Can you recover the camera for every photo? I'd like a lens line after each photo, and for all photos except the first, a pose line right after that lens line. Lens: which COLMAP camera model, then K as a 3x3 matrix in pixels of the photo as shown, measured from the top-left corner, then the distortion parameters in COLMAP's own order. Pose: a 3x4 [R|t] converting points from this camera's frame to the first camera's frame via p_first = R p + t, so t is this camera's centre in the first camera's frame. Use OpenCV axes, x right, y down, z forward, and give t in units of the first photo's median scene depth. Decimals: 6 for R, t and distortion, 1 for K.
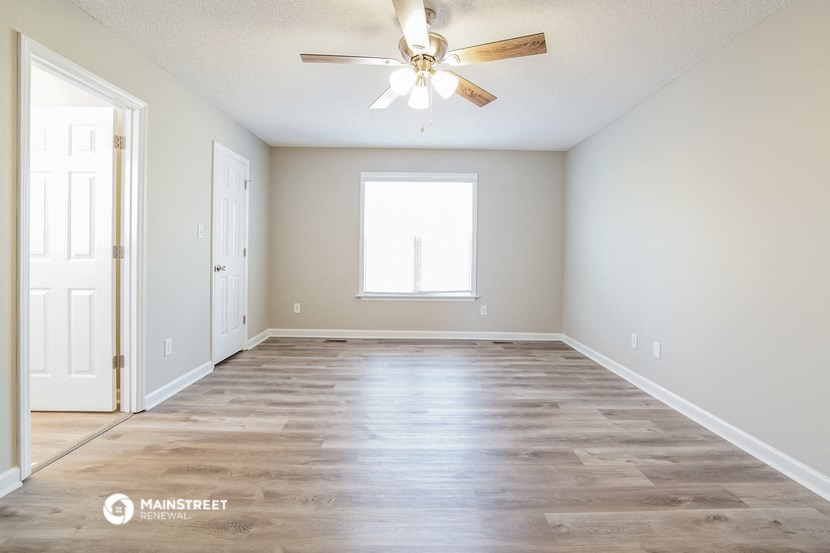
lens RADIAL K [[373.6, 0, 415.8], [0, 373.6, 265.1], [0, 0, 1]] dist [-0.034430, 0.008602]
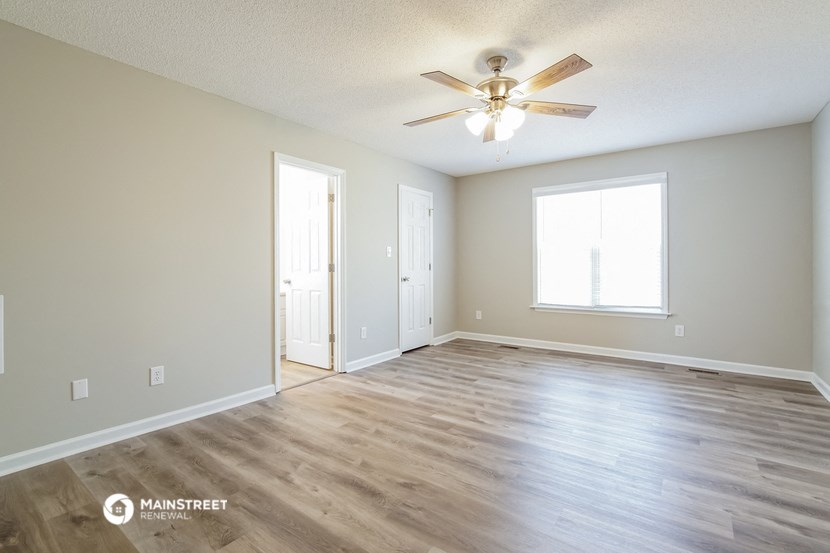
lens RADIAL K [[373.6, 0, 415.0], [0, 373.6, 276.5], [0, 0, 1]] dist [-0.015926, 0.000480]
pose [[0.807937, 0.000396, -0.589268, 0.312490], [-0.003341, 0.999987, -0.003909, 0.004776], [0.589259, 0.005127, 0.807928, -0.061532]]
